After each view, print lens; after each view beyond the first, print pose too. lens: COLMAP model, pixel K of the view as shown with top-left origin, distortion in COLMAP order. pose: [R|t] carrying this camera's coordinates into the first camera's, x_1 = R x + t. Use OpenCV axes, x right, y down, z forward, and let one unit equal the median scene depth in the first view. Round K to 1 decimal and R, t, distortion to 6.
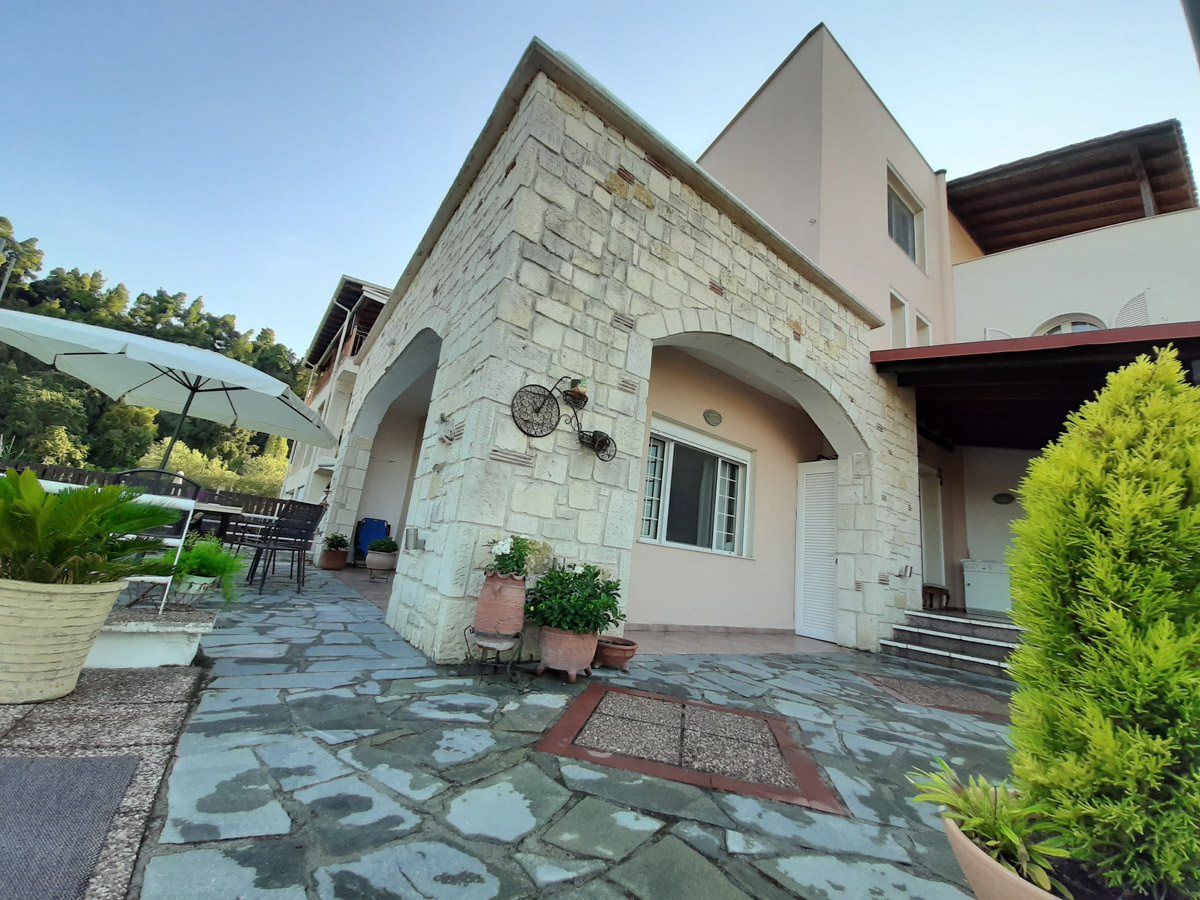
lens RADIAL K [[468.8, 0, 603.7], [0, 468.8, 458.9], [0, 0, 1]] dist [0.010372, -0.011414]
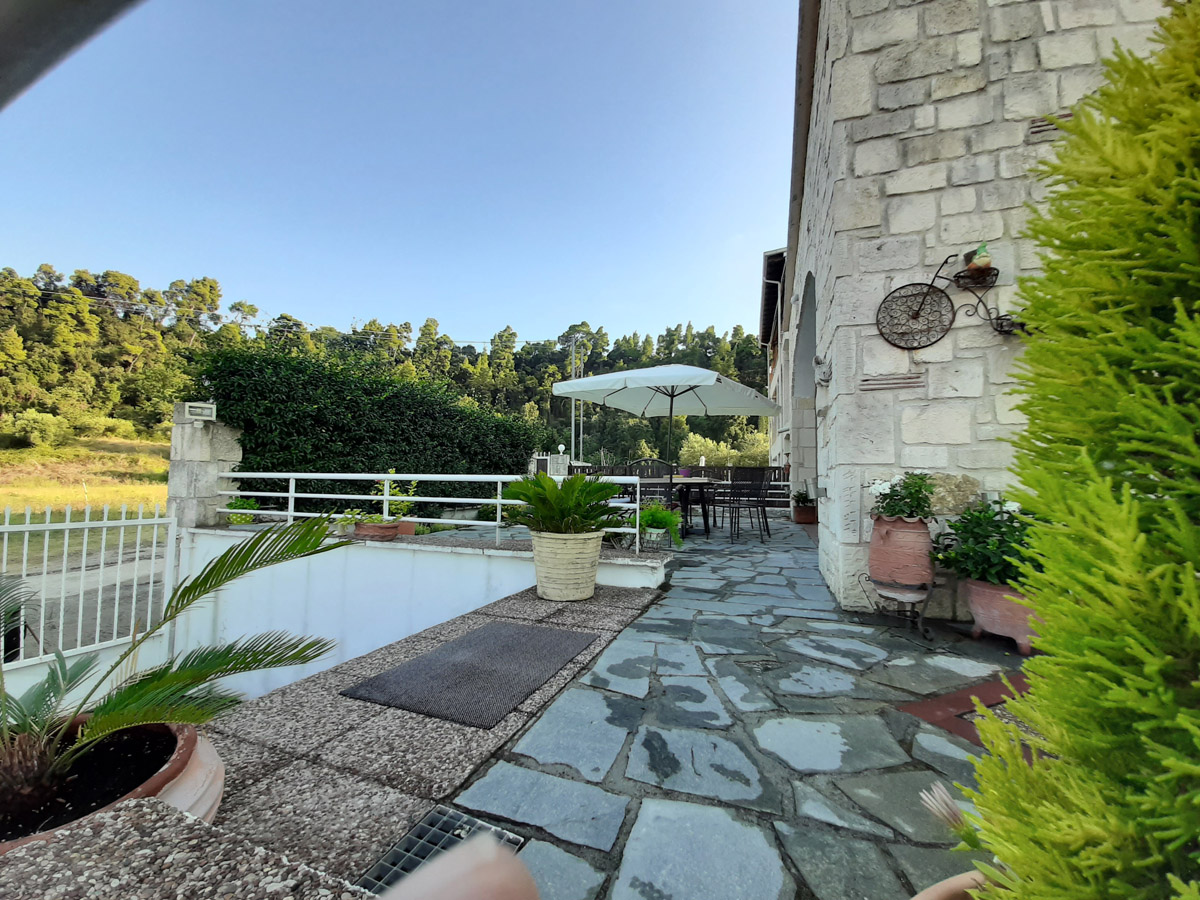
lens RADIAL K [[468.8, 0, 602.7], [0, 468.8, 461.6], [0, 0, 1]] dist [0.010372, -0.011414]
pose [[0.556462, -0.144237, -0.818258, 0.277444], [0.223439, 0.974516, -0.019829, 0.055311], [0.800265, -0.171797, 0.574509, 0.113087]]
